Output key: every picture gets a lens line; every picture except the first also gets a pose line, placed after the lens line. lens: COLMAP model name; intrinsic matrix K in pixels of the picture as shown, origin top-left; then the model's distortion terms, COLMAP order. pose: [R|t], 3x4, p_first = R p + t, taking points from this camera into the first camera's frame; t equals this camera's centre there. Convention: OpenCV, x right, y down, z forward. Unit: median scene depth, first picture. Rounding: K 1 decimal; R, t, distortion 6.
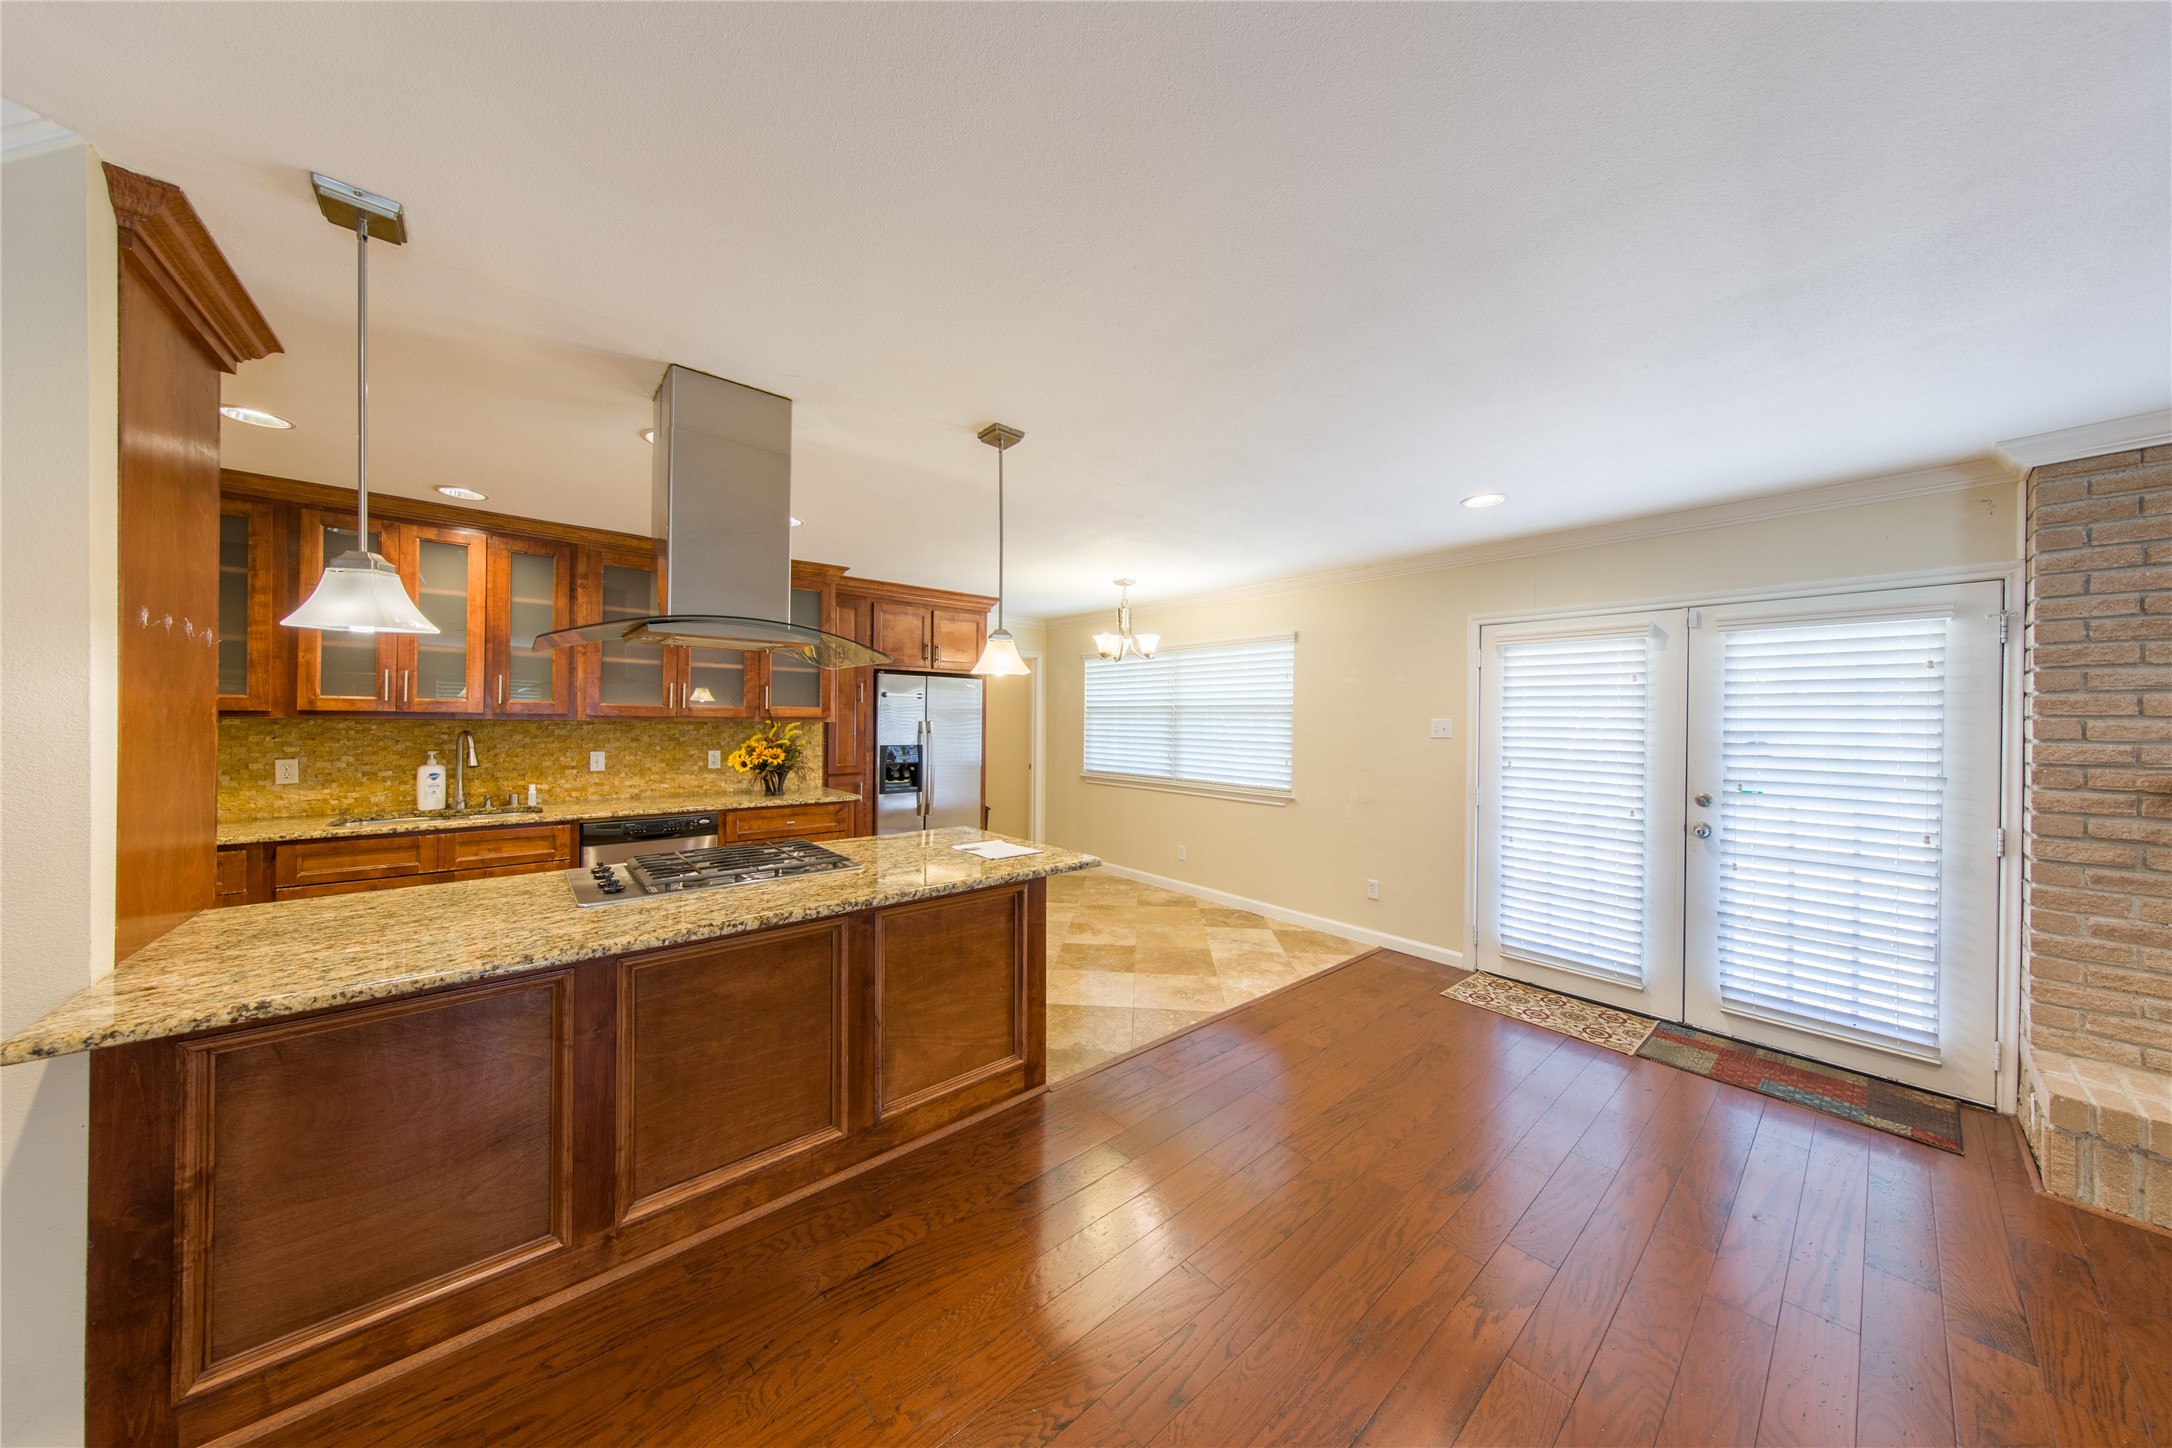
lens RADIAL K [[678.1, 0, 1087.7], [0, 678.1, 720.9], [0, 0, 1]] dist [0.008779, -0.001292]
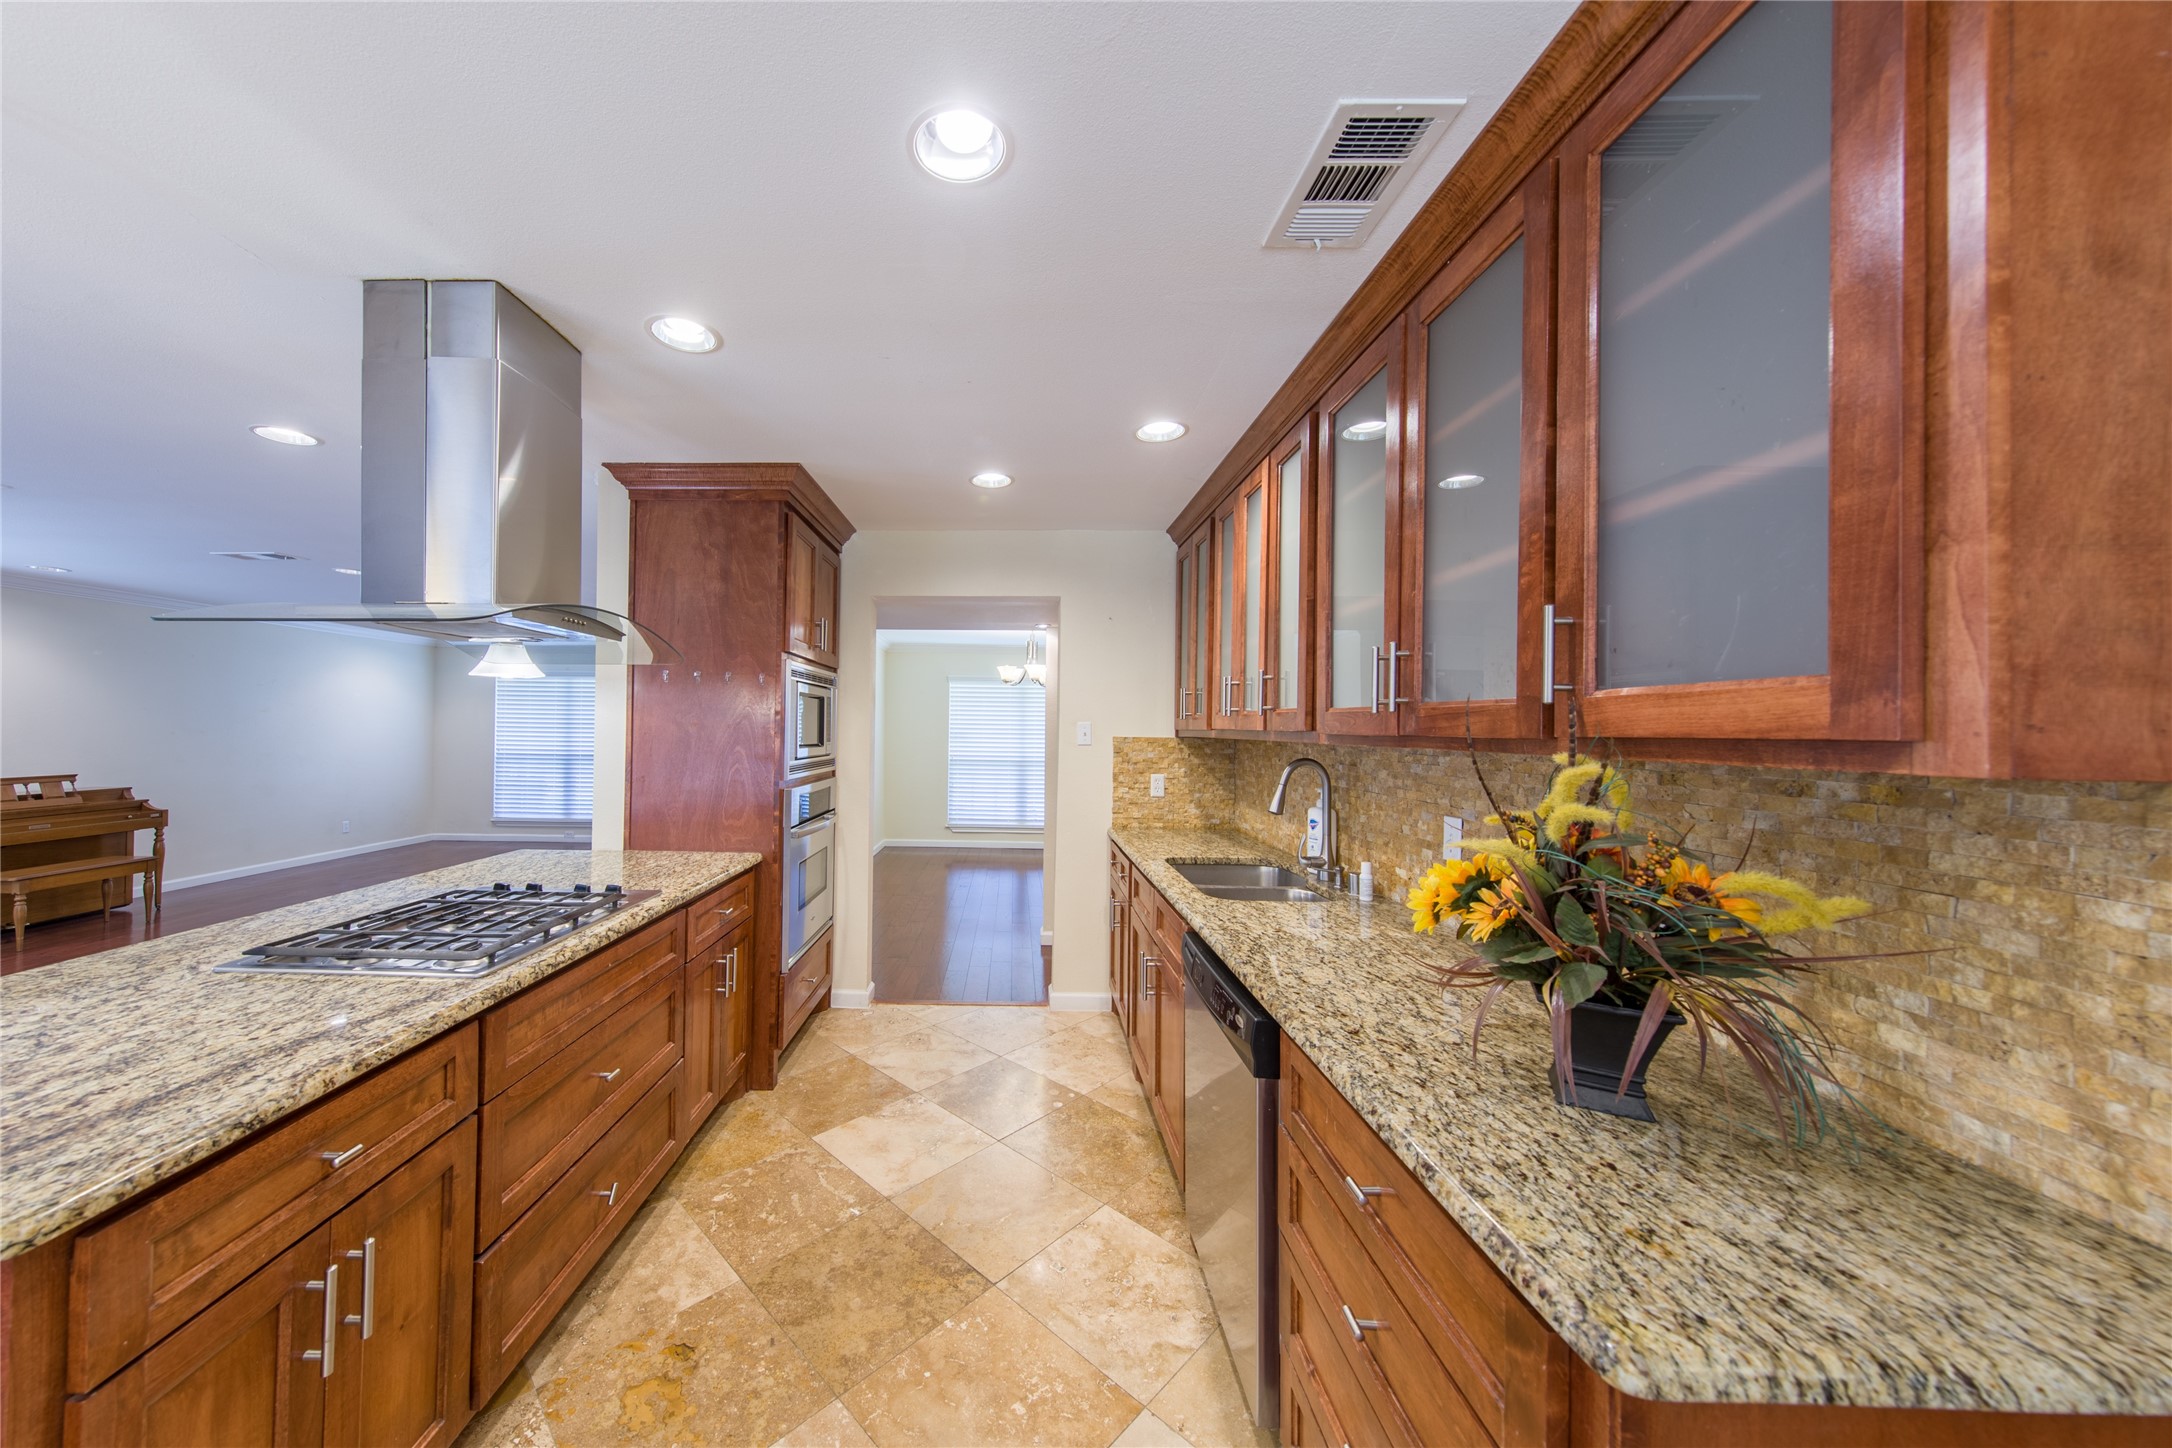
lens RADIAL K [[731.6, 0, 1017.4], [0, 731.6, 722.7], [0, 0, 1]] dist [0.006339, -0.000159]
pose [[-0.660250, -0.020836, -0.750757, -0.224381], [-0.017203, 0.999772, -0.012617, -0.005883], [0.750849, 0.004585, -0.660458, 1.355627]]
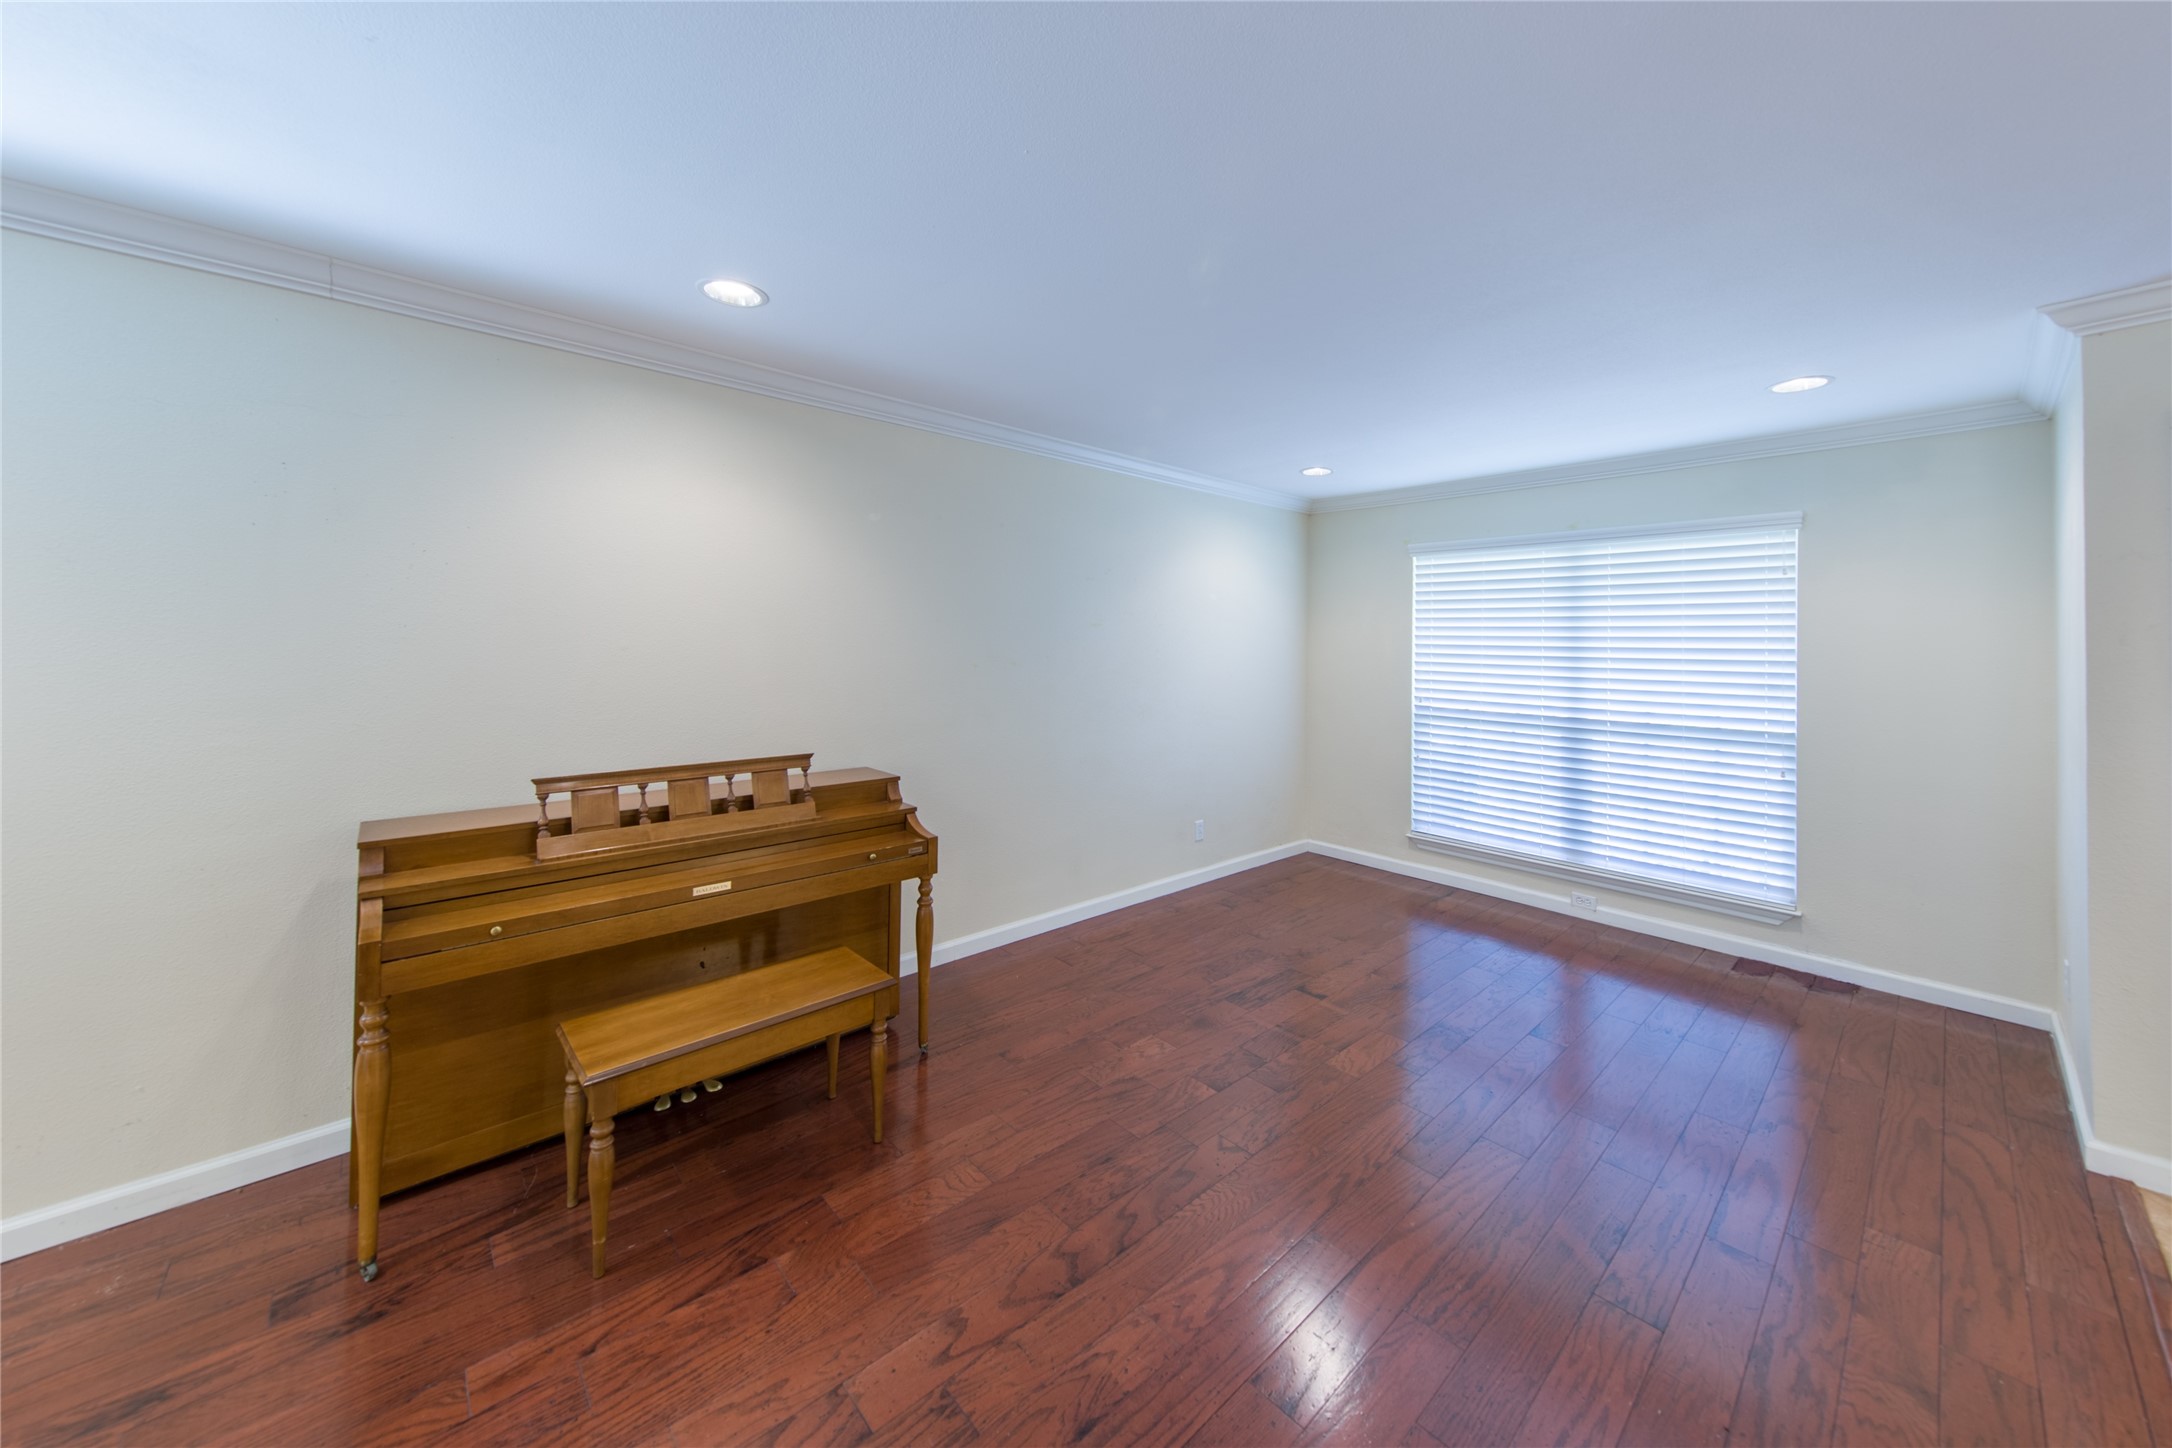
lens RADIAL K [[764.8, 0, 1079.6], [0, 764.8, 633.9], [0, 0, 1]] dist [0.005254, -0.000764]
pose [[-0.999570, -0.024804, -0.015644, -0.342967], [-0.024680, 0.999663, -0.008063, -0.001045], [0.015839, -0.007674, -0.999845, -0.464301]]
